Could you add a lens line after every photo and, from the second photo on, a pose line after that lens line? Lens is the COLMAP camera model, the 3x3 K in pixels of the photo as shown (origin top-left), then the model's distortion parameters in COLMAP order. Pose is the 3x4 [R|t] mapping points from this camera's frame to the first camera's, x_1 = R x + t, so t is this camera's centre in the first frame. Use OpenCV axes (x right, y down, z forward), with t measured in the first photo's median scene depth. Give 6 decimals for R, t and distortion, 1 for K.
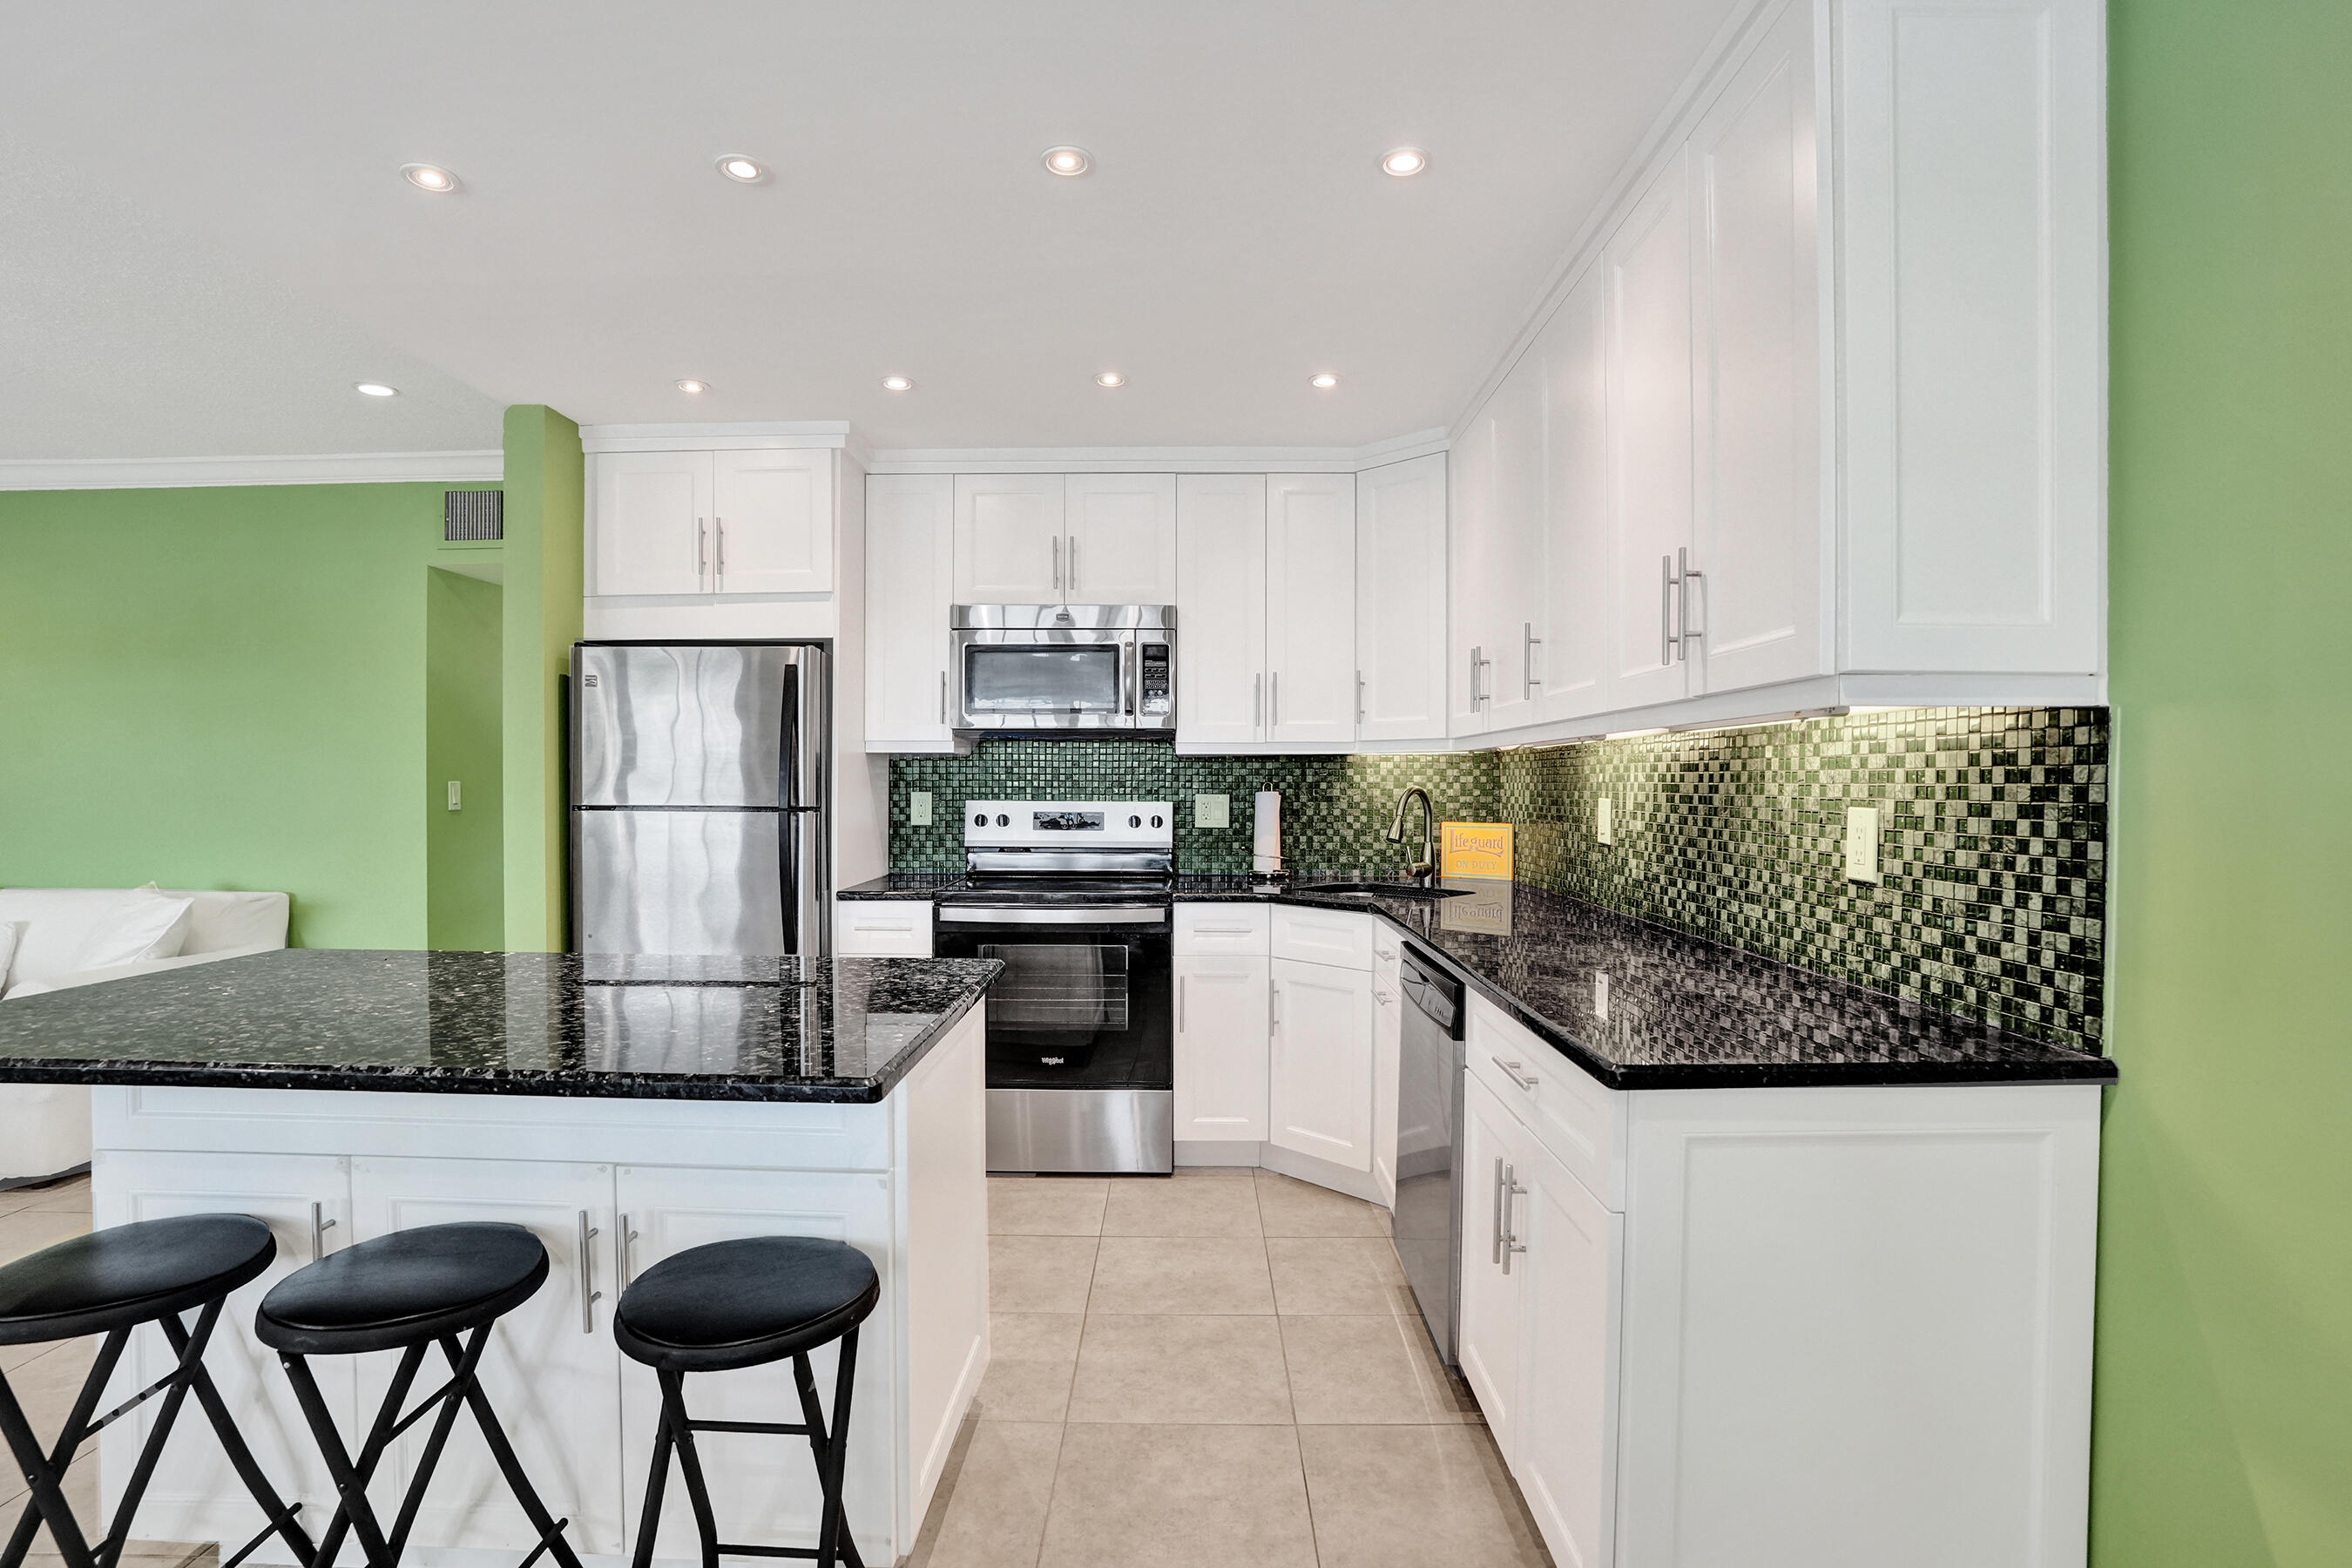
lens RADIAL K [[1130.4, 0, 1166.7], [0, 1130.4, 799.3], [0, 0, 1]] dist [-0.058851, 0.024785]
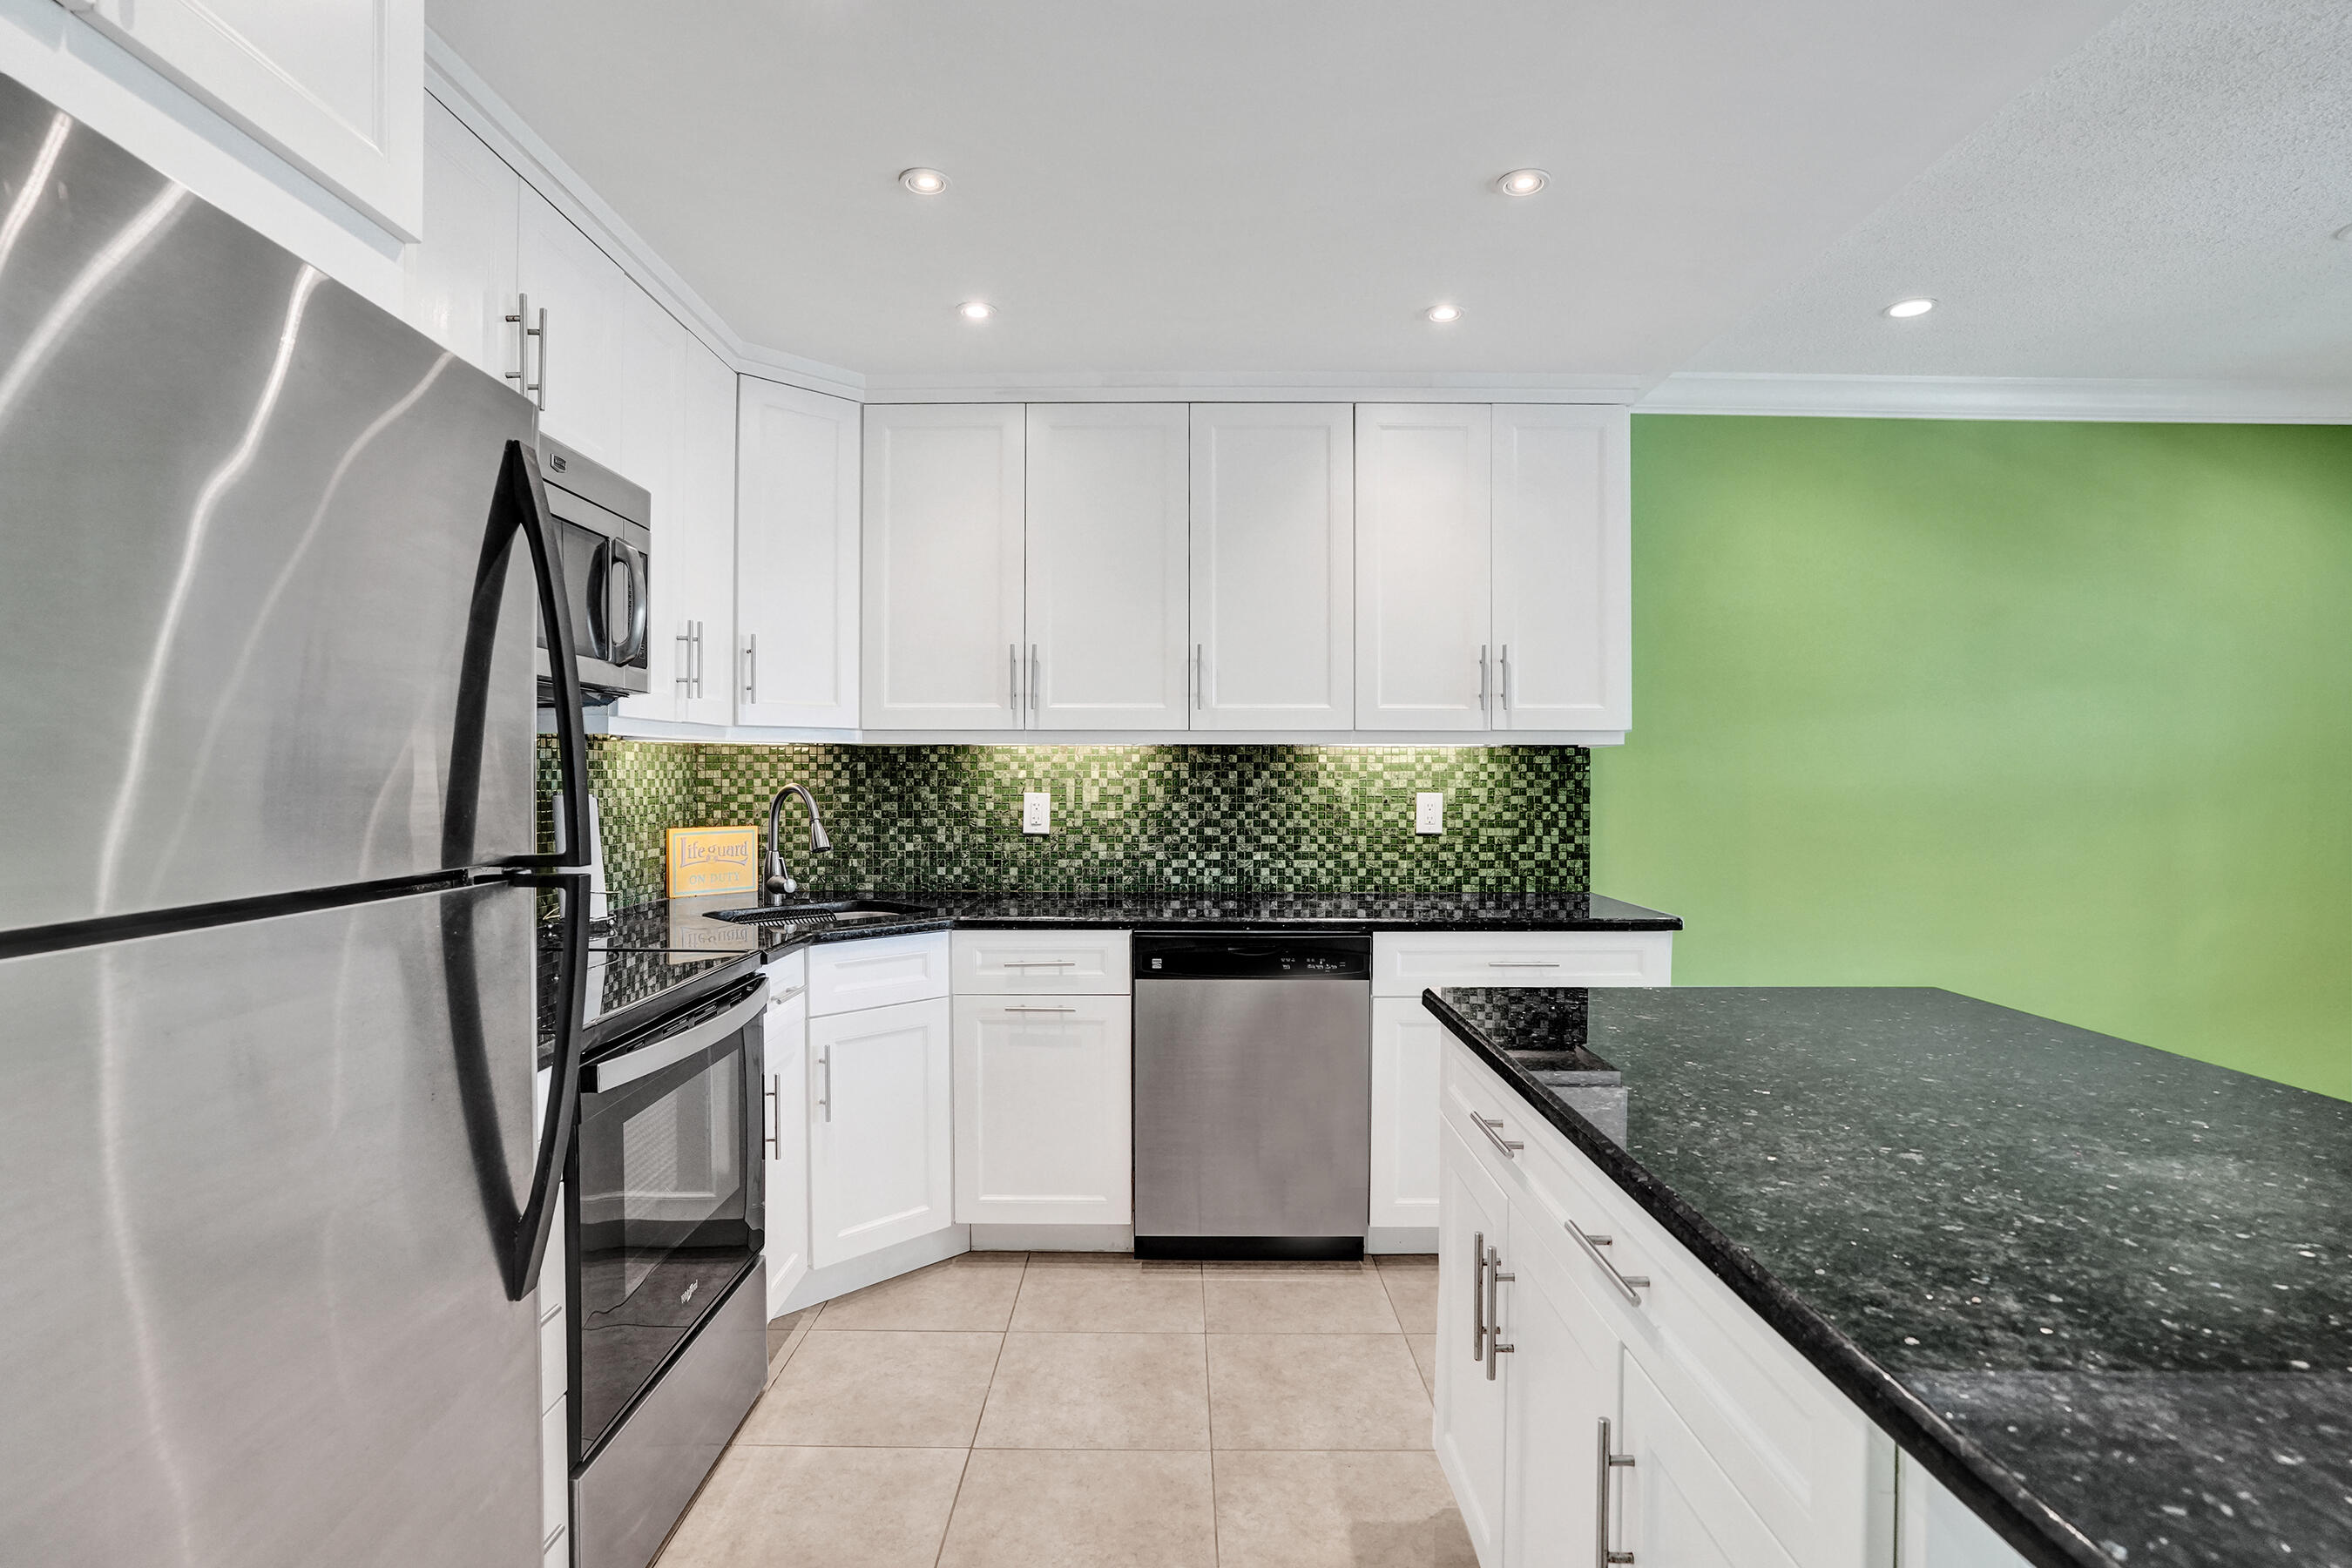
lens RADIAL K [[1130.4, 0, 1186.2], [0, 1130.4, 774.9], [0, 0, 1]] dist [-0.058851, 0.024785]
pose [[-0.018605, -0.002568, 0.999824, -0.742244], [0.013776, 0.999901, 0.002825, -0.019855], [-0.999732, 0.013826, -0.018567, 0.887582]]
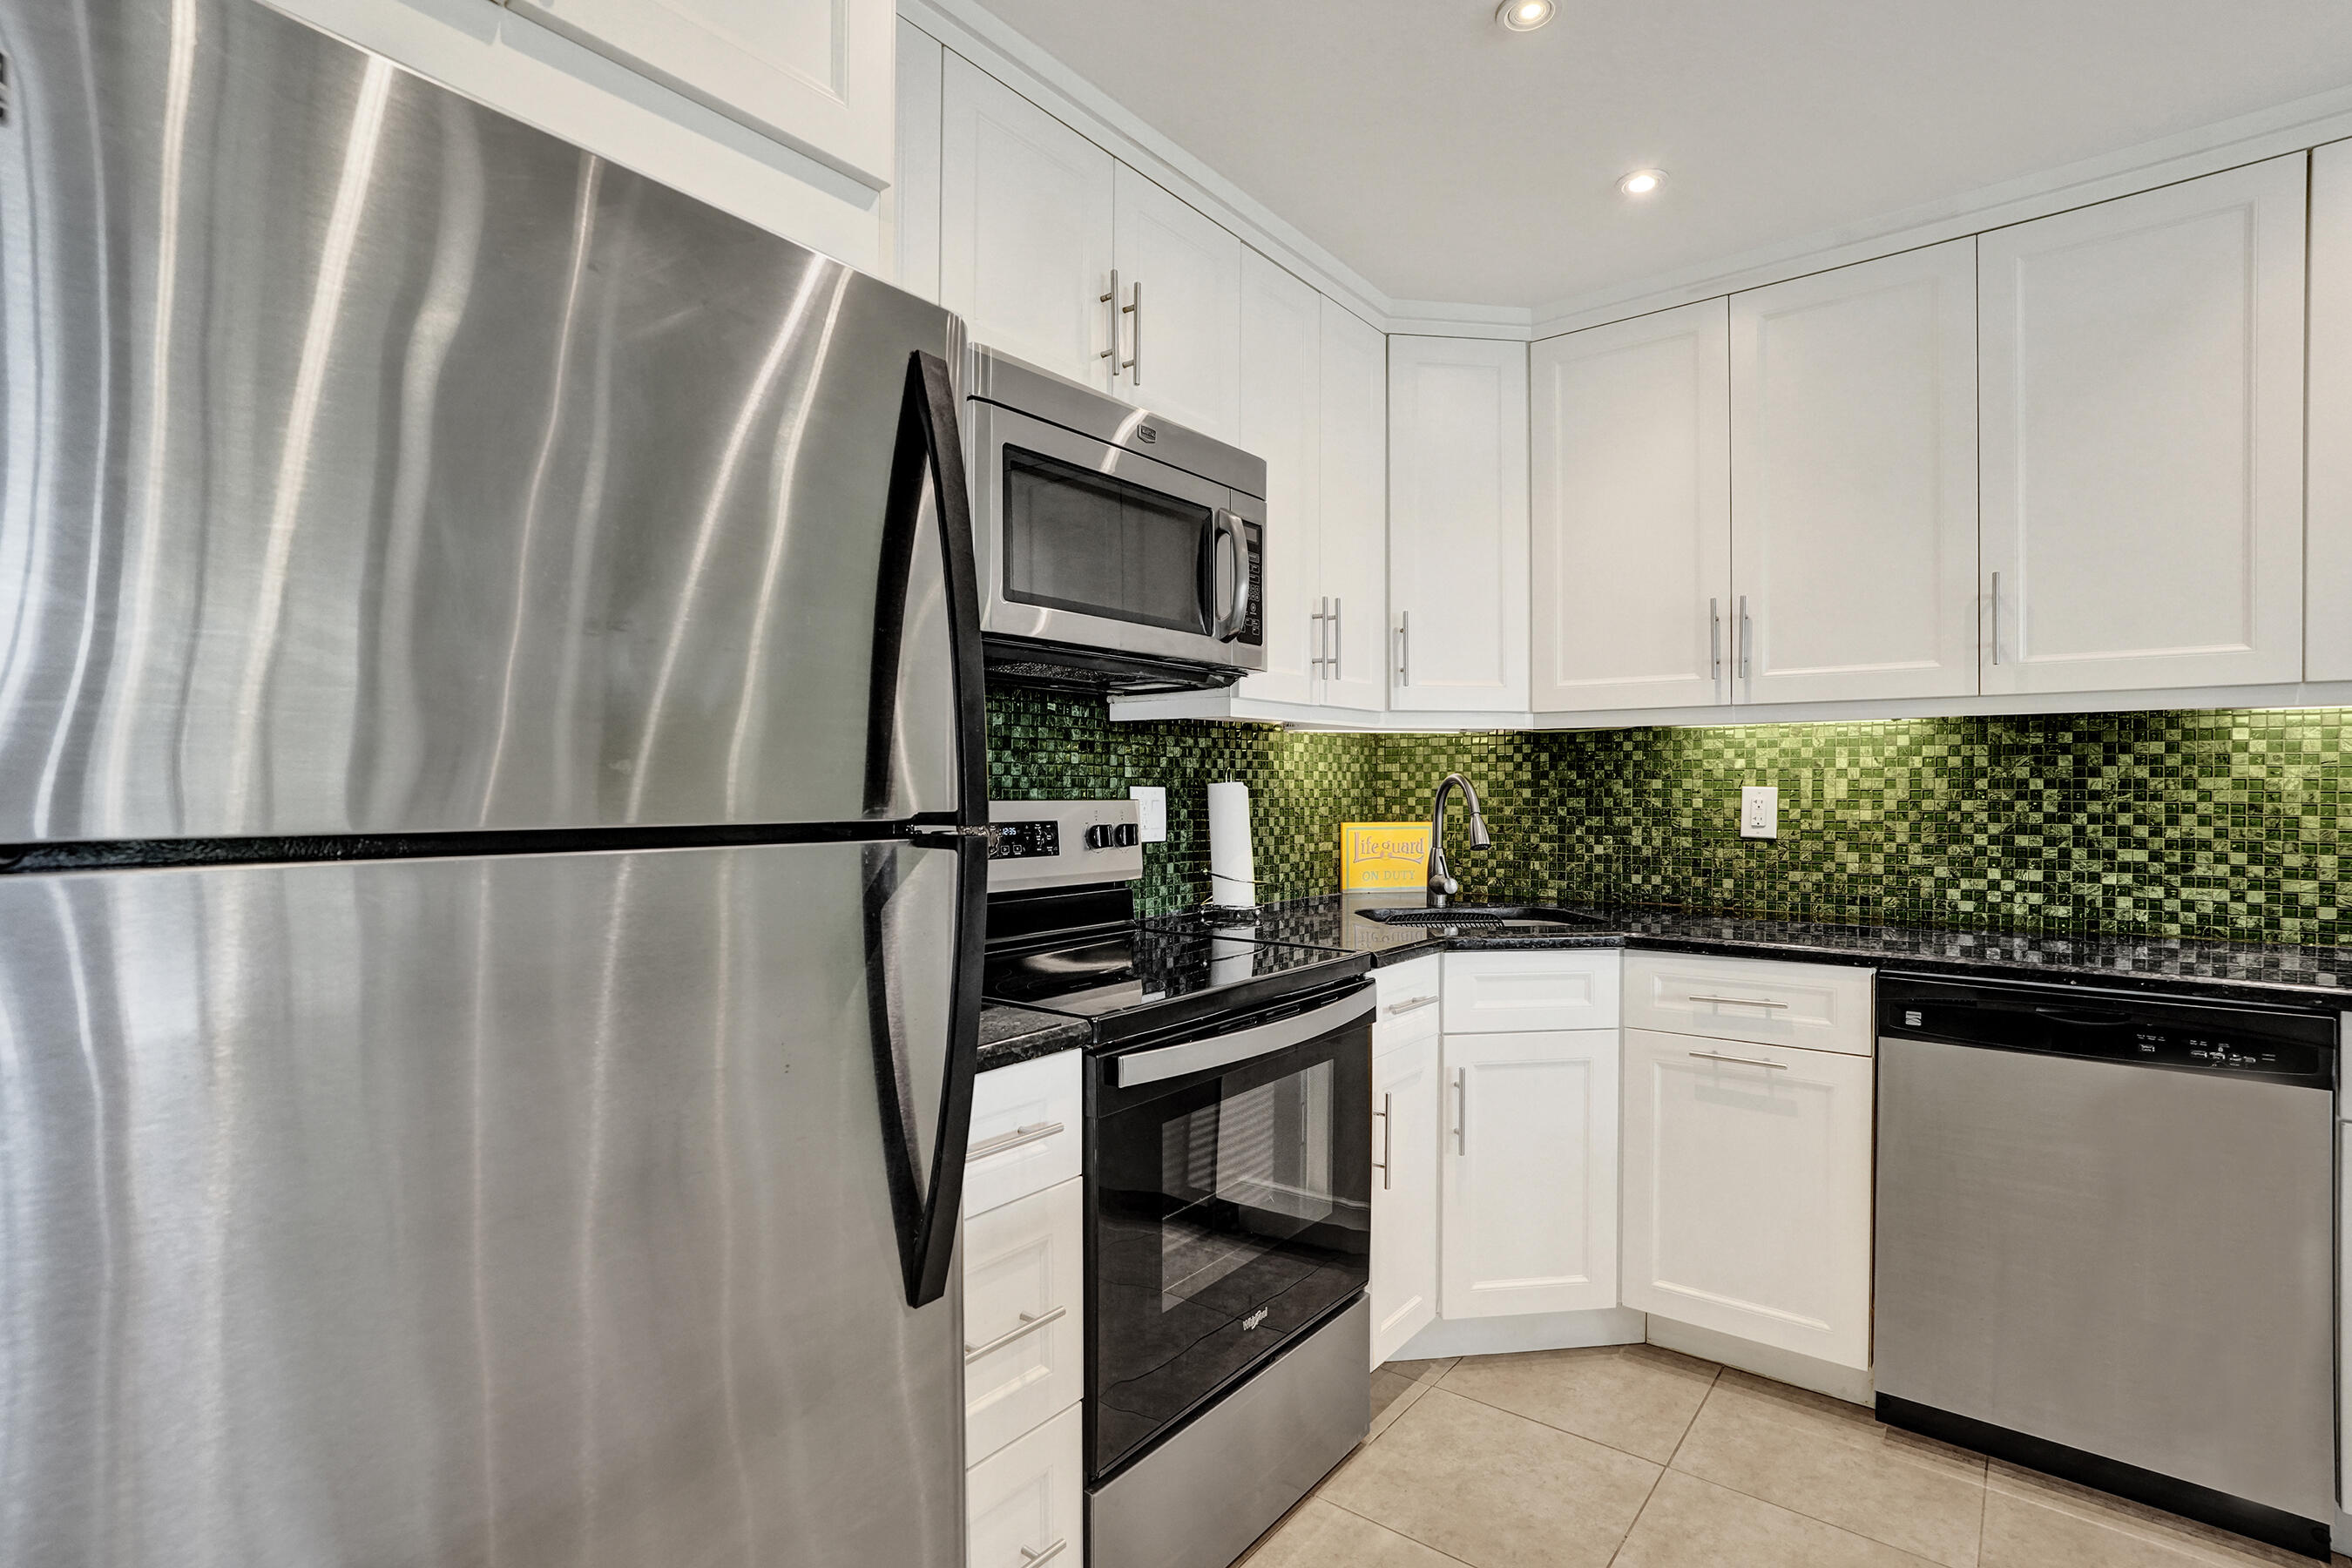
lens RADIAL K [[1130.4, 0, 1166.5], [0, 1130.4, 787.4], [0, 0, 1]] dist [-0.058851, 0.024785]
pose [[0.615082, -0.002625, 0.788459, -0.598639], [0.012800, 0.999896, -0.006657, -0.000195], [-0.788359, 0.014187, 0.615052, 0.842790]]
